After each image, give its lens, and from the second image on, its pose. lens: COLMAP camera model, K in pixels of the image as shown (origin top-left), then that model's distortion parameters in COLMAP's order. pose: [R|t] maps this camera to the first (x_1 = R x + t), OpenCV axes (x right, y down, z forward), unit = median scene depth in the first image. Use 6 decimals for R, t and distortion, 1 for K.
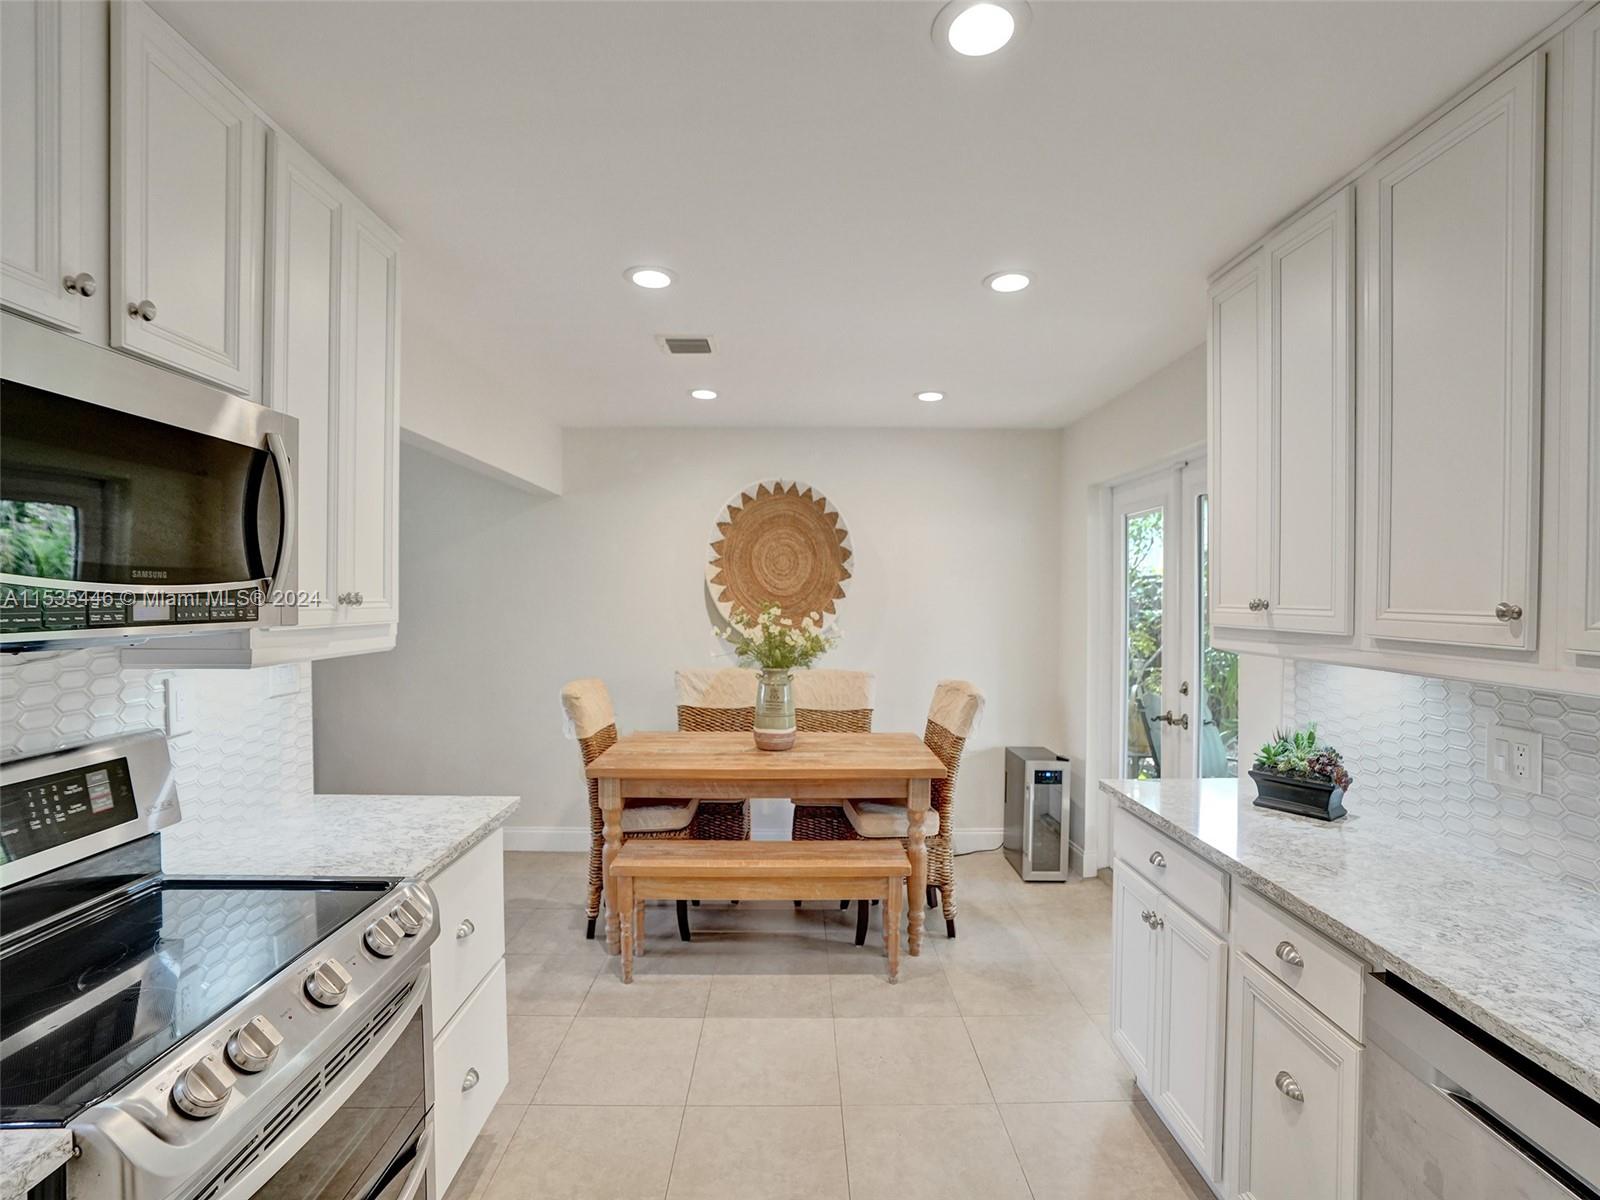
lens RADIAL K [[740.0, 0, 799.9], [0, 740.0, 598.8], [0, 0, 1]] dist [-0.041937, 0.010883]
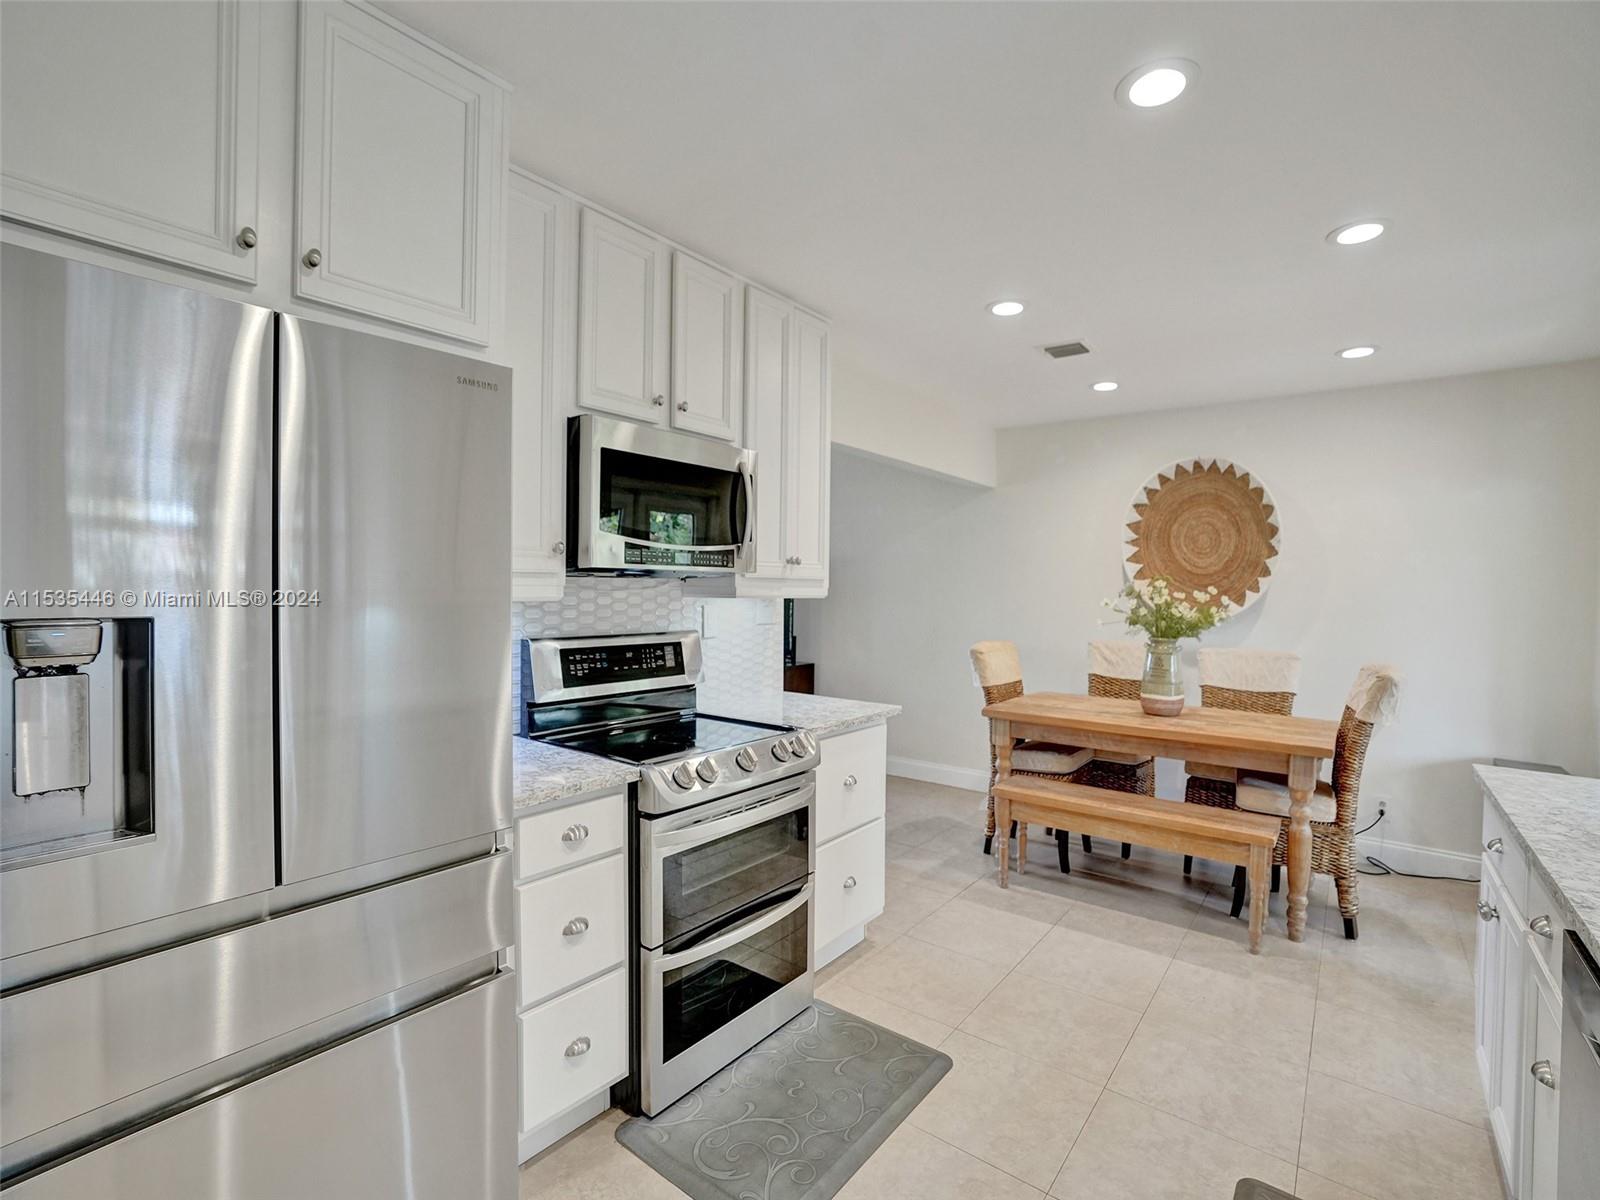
lens RADIAL K [[740.0, 0, 811.4], [0, 740.0, 592.0], [0, 0, 1]] dist [-0.041937, 0.010883]
pose [[0.788928, 0.015177, -0.614299, 0.234372], [-0.016382, 0.999859, 0.003664, 0.035457], [0.614268, 0.007173, 0.789065, -0.144536]]
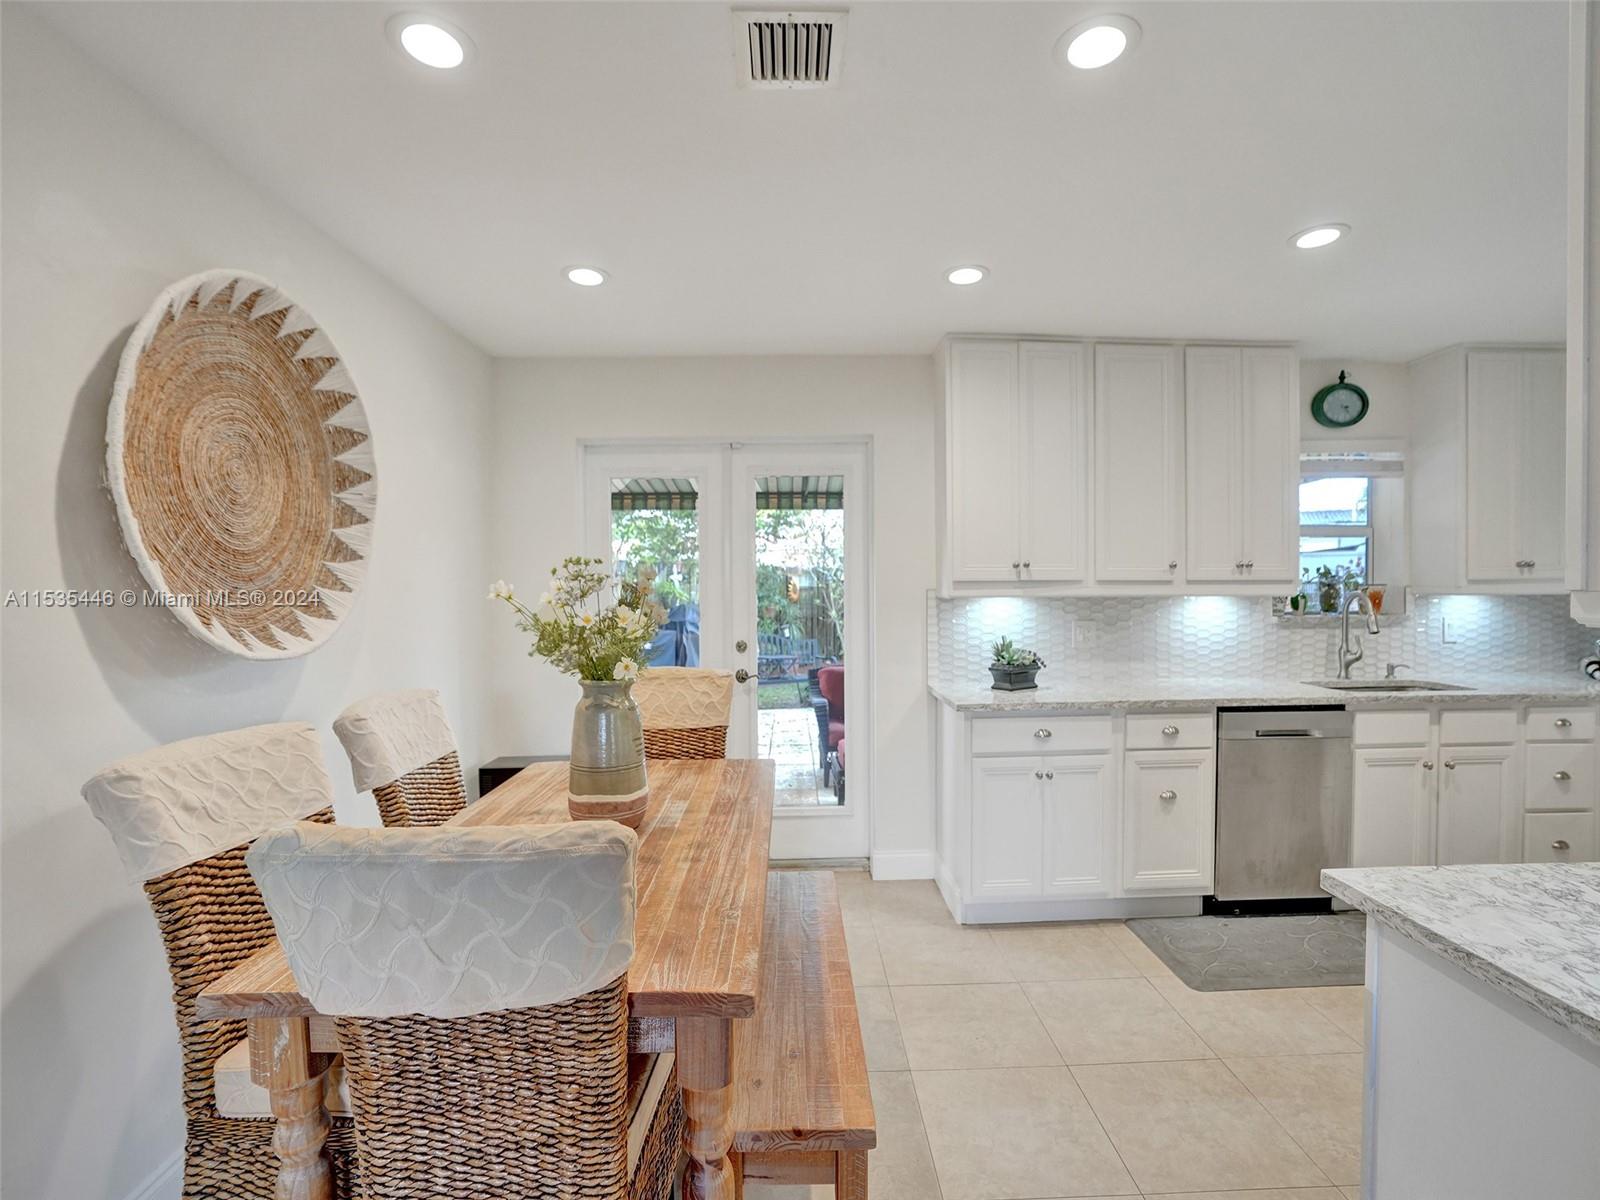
lens RADIAL K [[740.0, 0, 795.7], [0, 740.0, 594.7], [0, 0, 1]] dist [-0.041937, 0.010883]
pose [[-0.010017, -0.018649, 0.999776, -0.632096], [0.011537, 0.999757, 0.018764, 0.023381], [-0.999883, 0.011723, -0.009799, 0.950385]]
